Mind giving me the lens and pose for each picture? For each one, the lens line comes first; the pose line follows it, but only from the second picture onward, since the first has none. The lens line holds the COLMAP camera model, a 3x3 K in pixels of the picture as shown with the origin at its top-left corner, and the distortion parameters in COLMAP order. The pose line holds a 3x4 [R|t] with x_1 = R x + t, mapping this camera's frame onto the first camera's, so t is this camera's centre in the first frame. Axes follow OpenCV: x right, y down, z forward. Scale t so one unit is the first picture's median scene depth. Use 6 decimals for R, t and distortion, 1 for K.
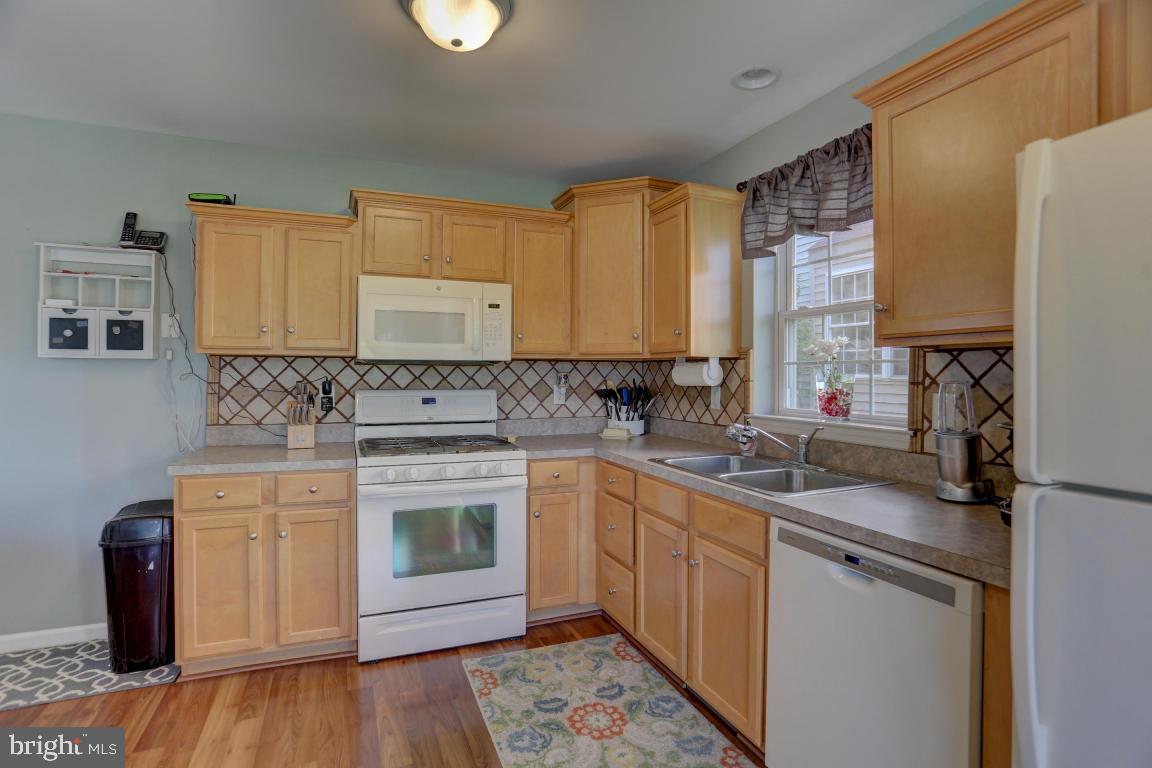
lens RADIAL K [[568.2, 0, 577.1], [0, 568.2, 372.1], [0, 0, 1]] dist [-0.057518, 0.021208]
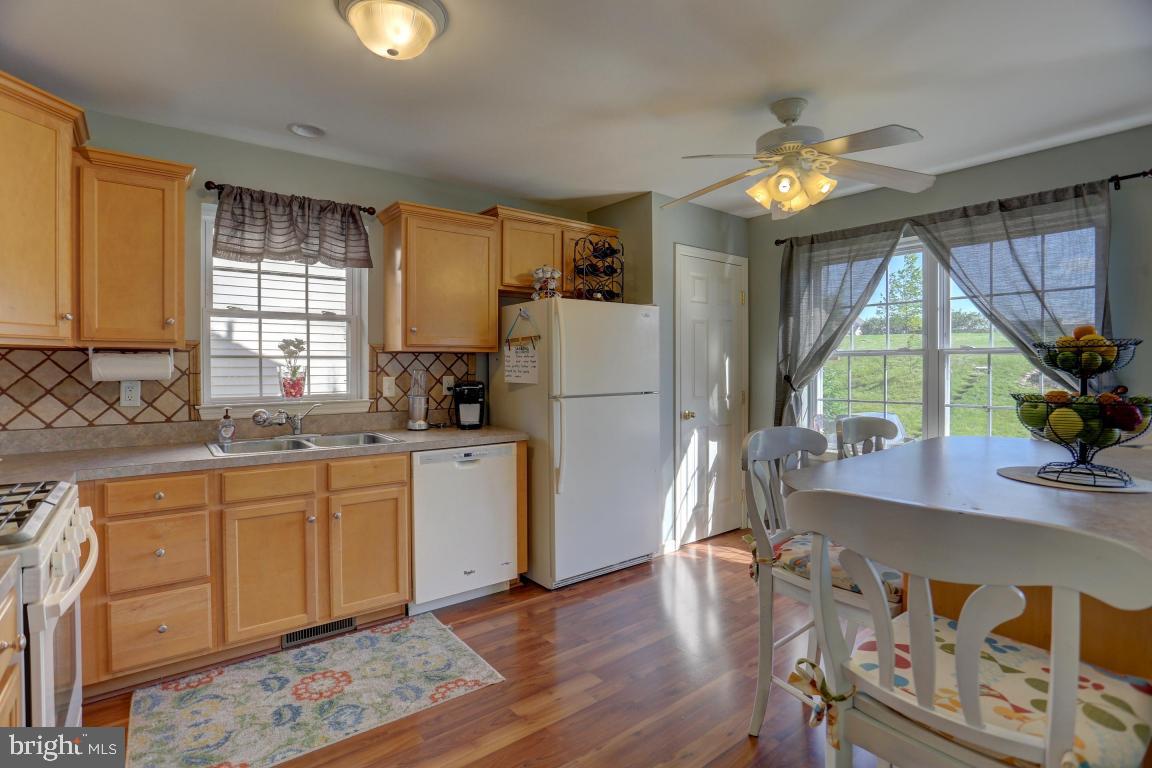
lens RADIAL K [[568.2, 0, 591.0], [0, 568.2, 364.6], [0, 0, 1]] dist [-0.057518, 0.021208]
pose [[-0.290757, -0.003013, 0.956792, -1.093502], [-0.002945, 0.999993, 0.002254, -0.005233], [-0.956792, -0.002163, -0.290764, 0.773650]]
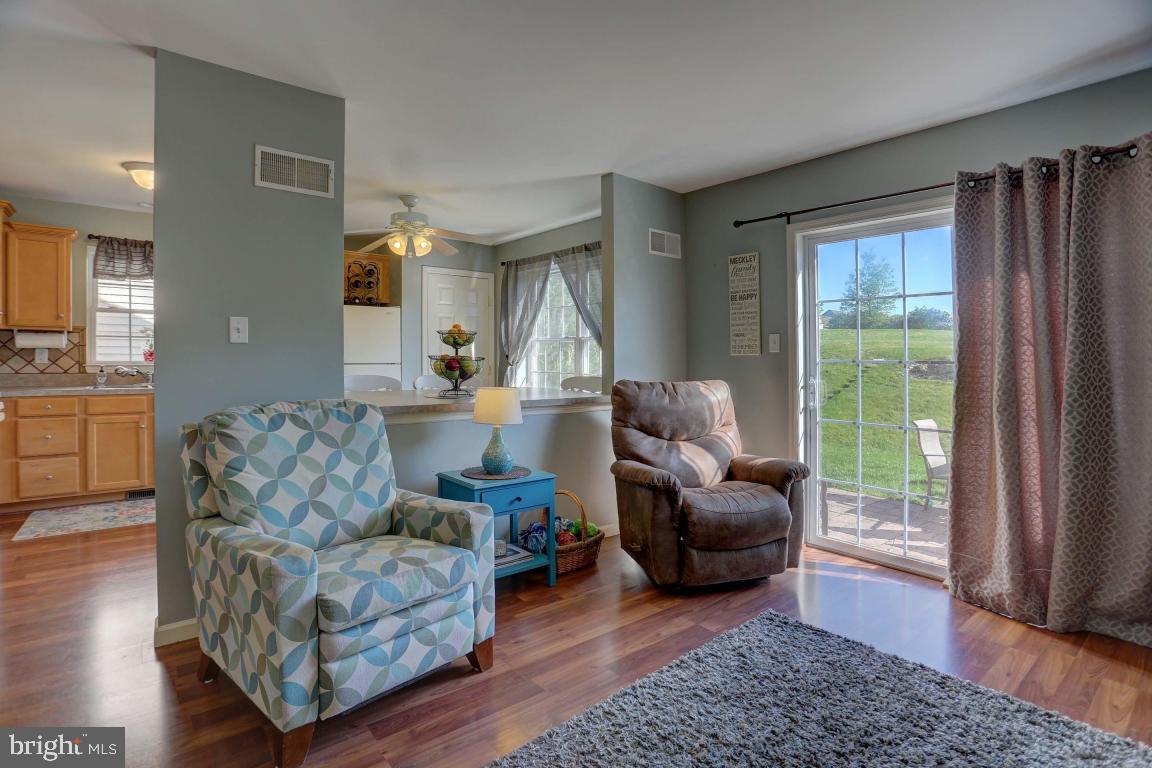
lens RADIAL K [[568.2, 0, 596.8], [0, 568.2, 360.0], [0, 0, 1]] dist [-0.057518, 0.021208]
pose [[-0.306417, -0.012627, 0.951814, -2.297105], [-0.014980, 0.999852, 0.008441, 0.028798], [-0.951779, -0.011672, -0.306561, 0.004875]]
